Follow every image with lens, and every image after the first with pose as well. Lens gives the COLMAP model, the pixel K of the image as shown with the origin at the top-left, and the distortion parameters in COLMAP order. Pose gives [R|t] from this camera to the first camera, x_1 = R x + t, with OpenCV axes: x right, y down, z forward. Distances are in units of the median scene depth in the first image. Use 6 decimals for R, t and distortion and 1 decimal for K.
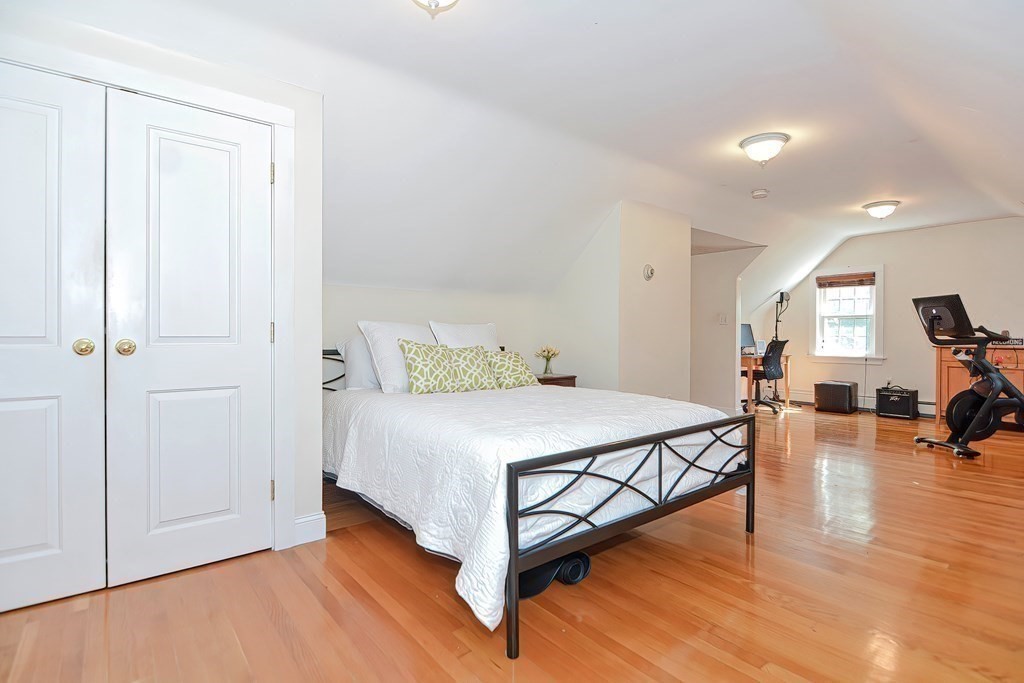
lens RADIAL K [[496.0, 0, 513.0], [0, 496.0, 339.8], [0, 0, 1]] dist [-0.002051, -0.000114]
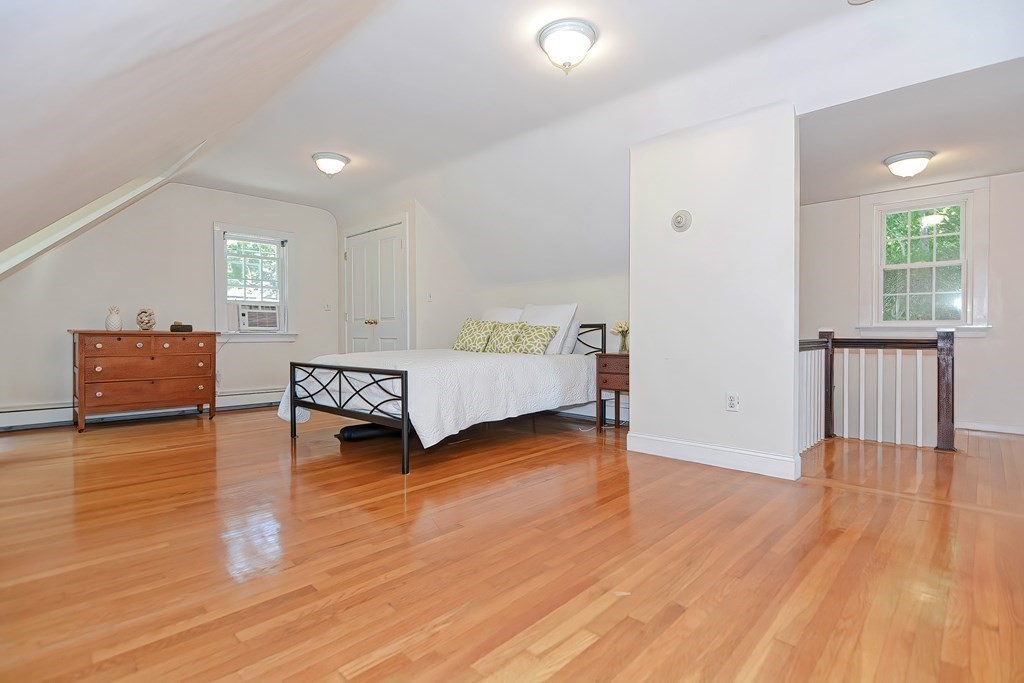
lens RADIAL K [[496.0, 0, 512.4], [0, 496.0, 339.0], [0, 0, 1]] dist [-0.002051, -0.000114]
pose [[0.131818, 0.011032, -0.991213, 1.802650], [-0.005916, 0.999929, 0.010343, 0.067902], [0.991256, 0.004500, 0.131874, 1.202142]]
